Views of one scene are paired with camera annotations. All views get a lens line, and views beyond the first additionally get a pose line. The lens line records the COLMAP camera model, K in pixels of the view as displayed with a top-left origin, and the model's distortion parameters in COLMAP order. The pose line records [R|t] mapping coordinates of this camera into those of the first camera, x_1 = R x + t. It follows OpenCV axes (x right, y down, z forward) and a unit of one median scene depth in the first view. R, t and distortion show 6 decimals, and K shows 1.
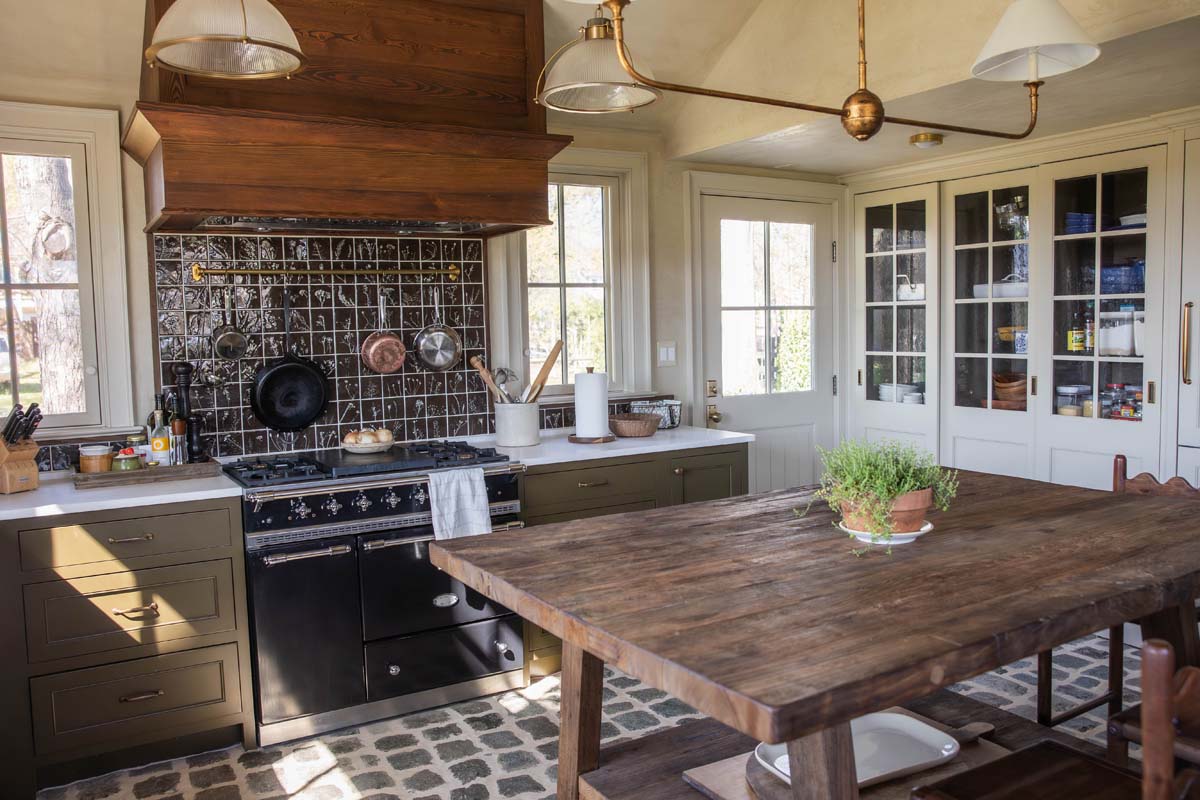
lens RADIAL K [[955.4, 0, 616.3], [0, 955.4, 395.3], [0, 0, 1]] dist [-0.061296, 0.006443]
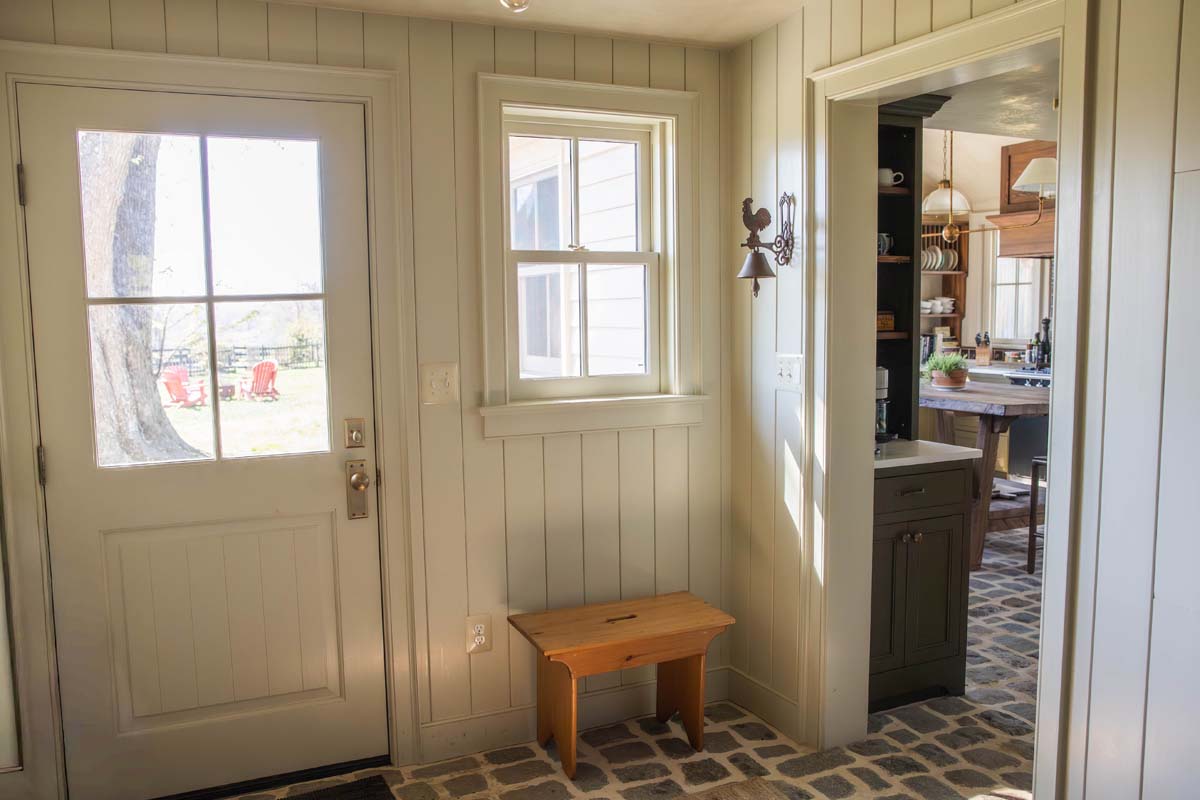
lens RADIAL K [[998.8, 0, 571.7], [0, 998.8, 410.0], [0, 0, 1]] dist [-0.111433, 0.115781]
pose [[-0.110646, 0.125592, -0.985893, 1.803550], [-0.058522, 0.989439, 0.132611, -0.057343], [0.992135, 0.072370, -0.102127, 0.131834]]
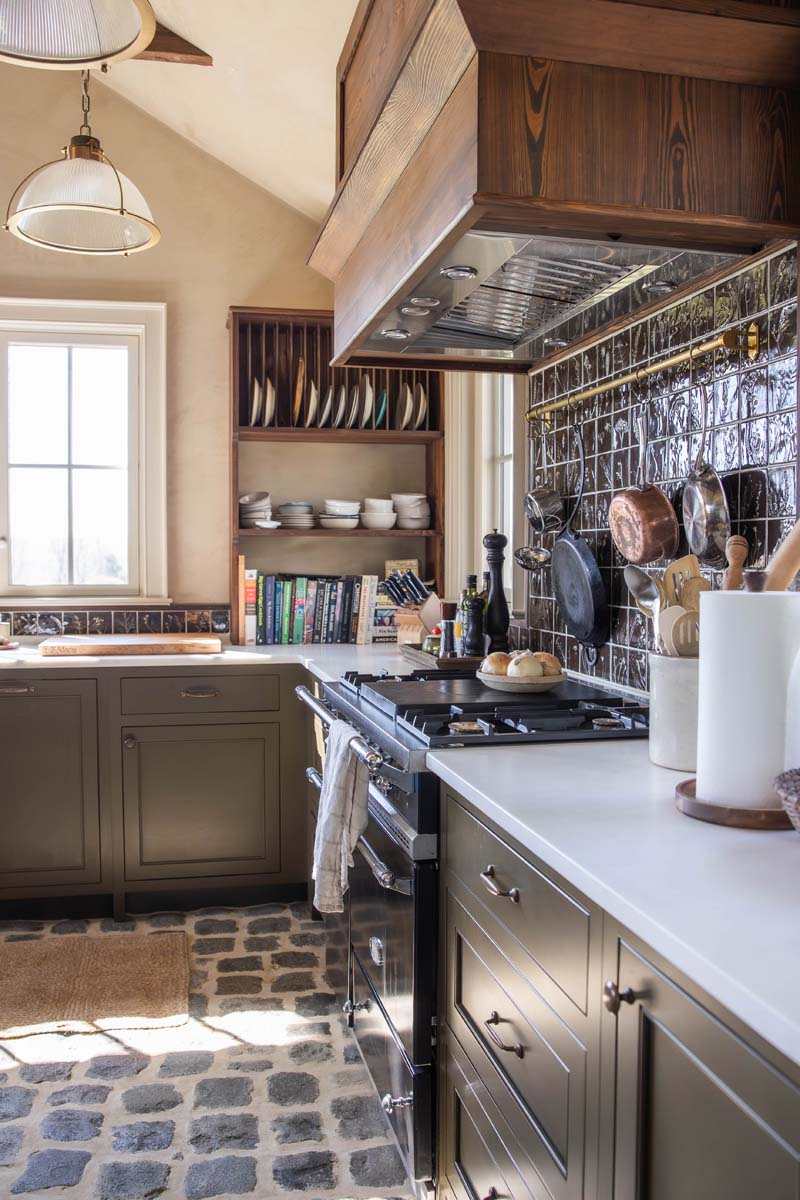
lens RADIAL K [[998.8, 0, 386.9], [0, 998.8, 598.5], [0, 0, 1]] dist [-0.111433, 0.115781]
pose [[-0.320934, 0.058010, -0.945323, 0.337343], [-0.063595, 0.994550, 0.082621, -0.038846], [0.944964, 0.086634, -0.315496, 1.088201]]
